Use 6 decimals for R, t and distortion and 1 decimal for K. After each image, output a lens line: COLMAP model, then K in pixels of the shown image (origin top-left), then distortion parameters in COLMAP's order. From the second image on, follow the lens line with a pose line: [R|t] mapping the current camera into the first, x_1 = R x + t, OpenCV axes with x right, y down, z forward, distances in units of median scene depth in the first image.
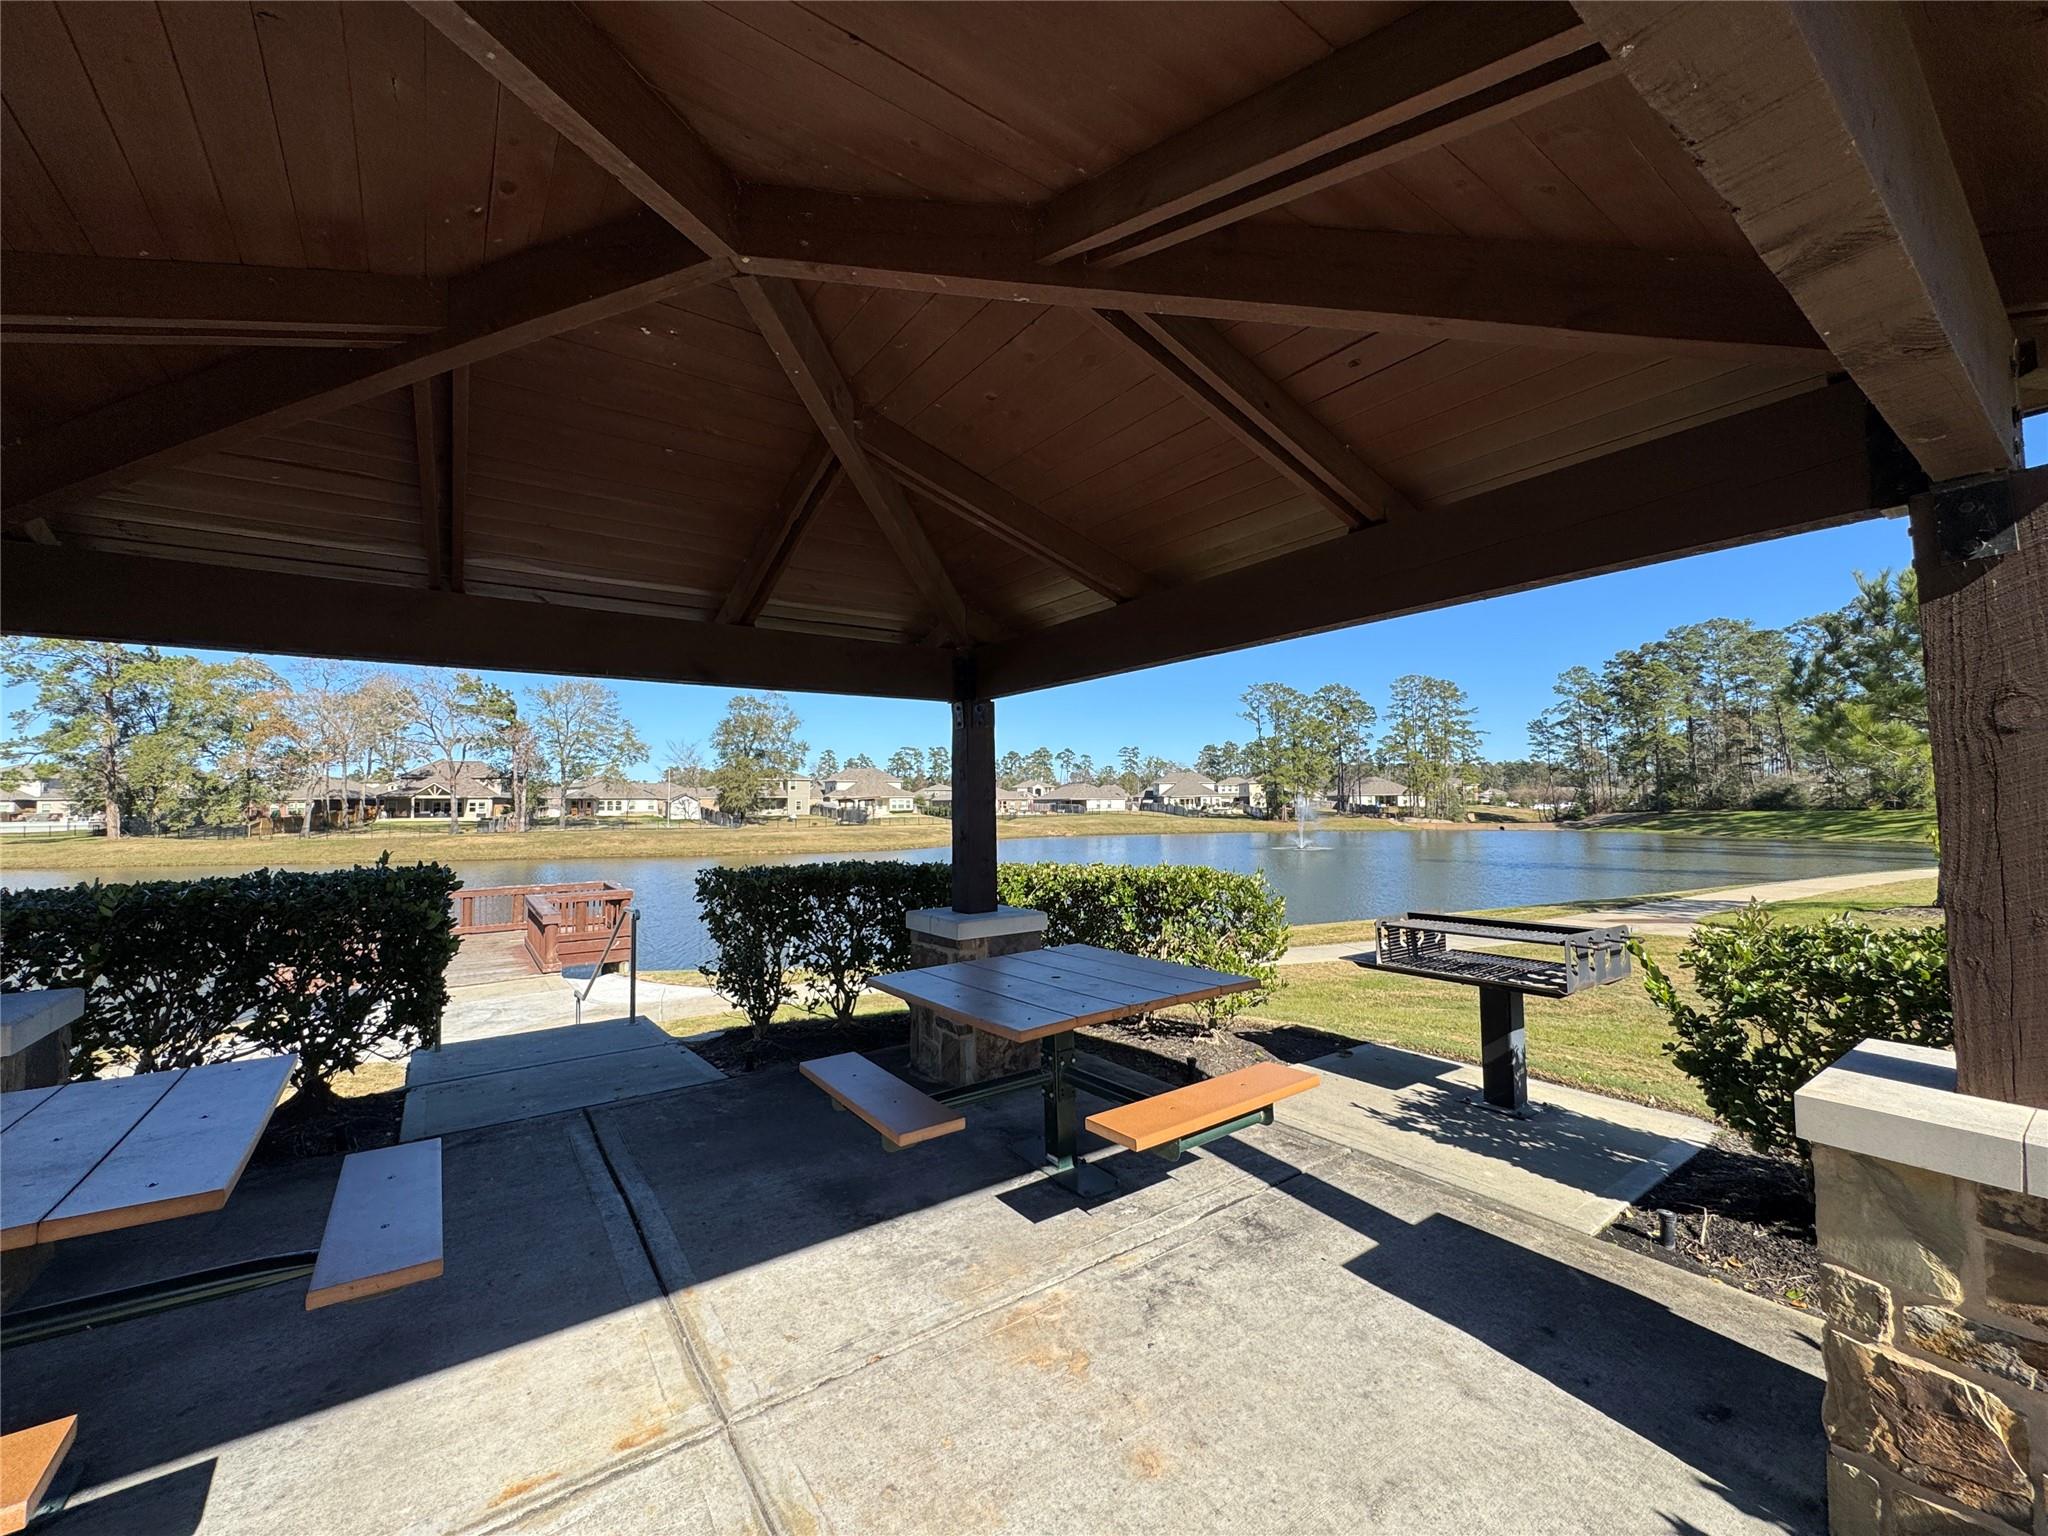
lens RADIAL K [[827.0, 0, 1017.4], [0, 827.0, 763.8], [0, 0, 1]] dist [-0.002733, 0.000078]
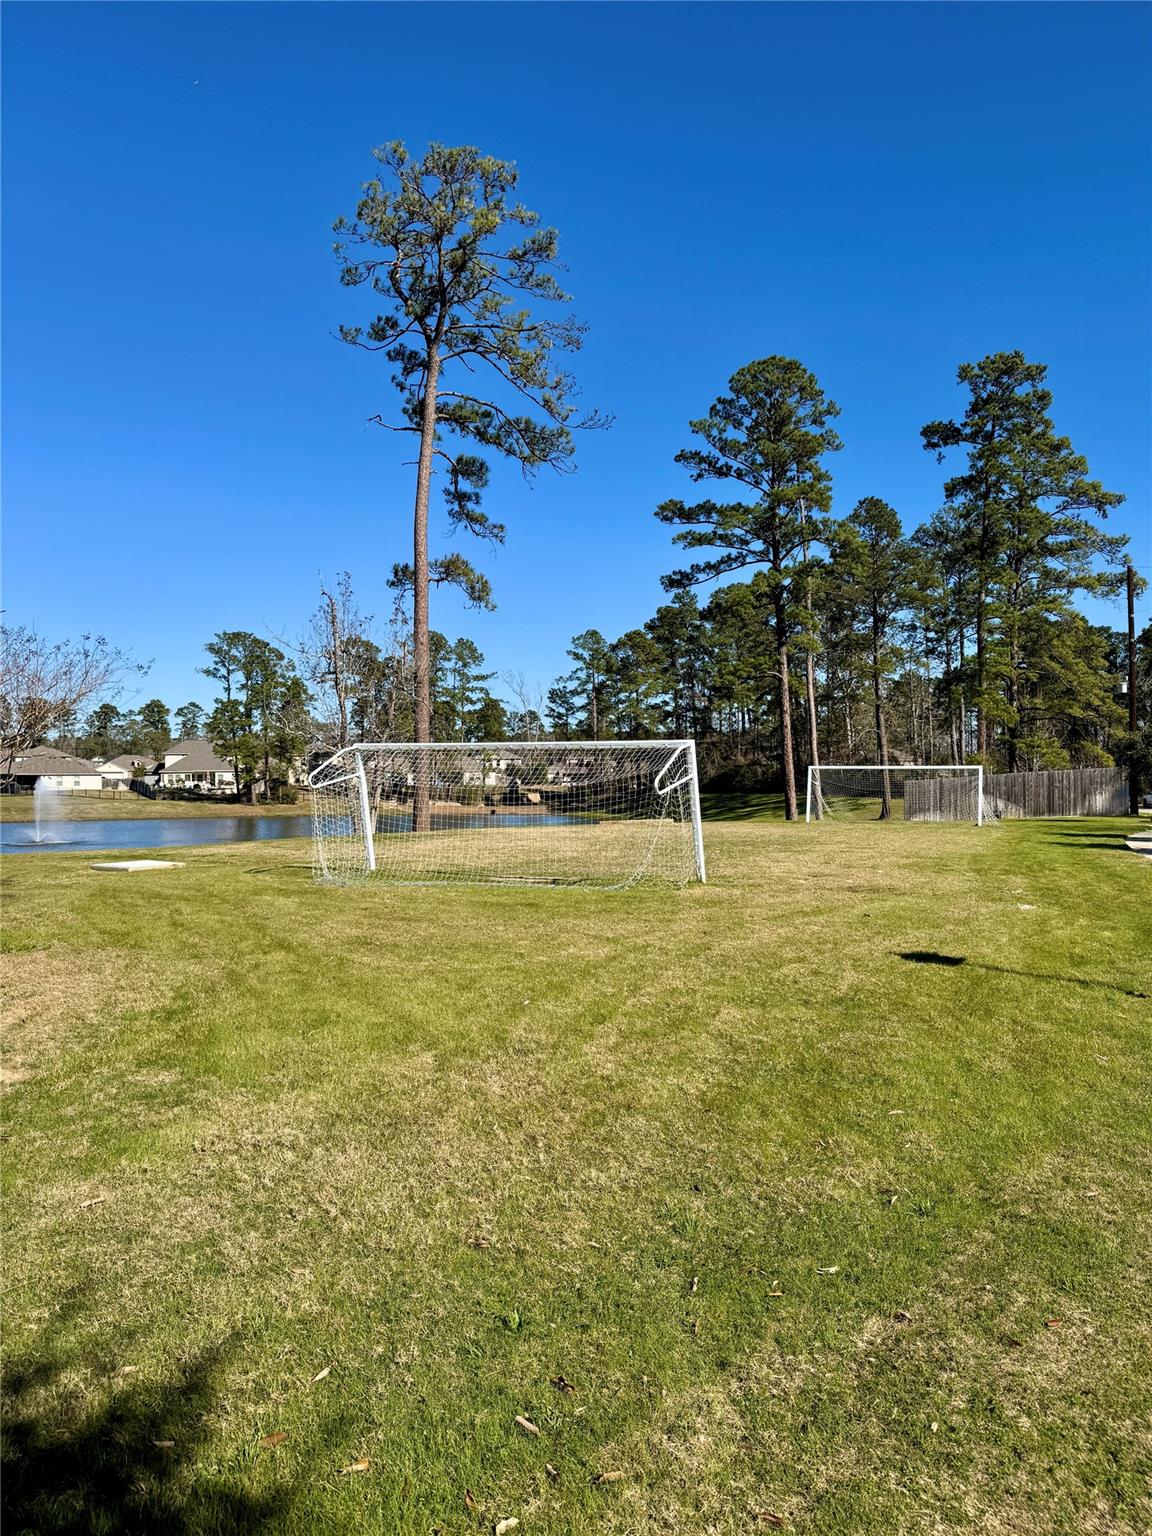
lens RADIAL K [[1080.9, 0, 573.2], [0, 1080.9, 778.7], [0, 0, 1]] dist [0.164022, -0.334296]
pose [[0.961082, 0.003612, 0.276239, 0.323960], [-0.018101, 0.998589, 0.049917, -0.014759], [-0.275669, -0.052974, 0.959792, -0.114226]]
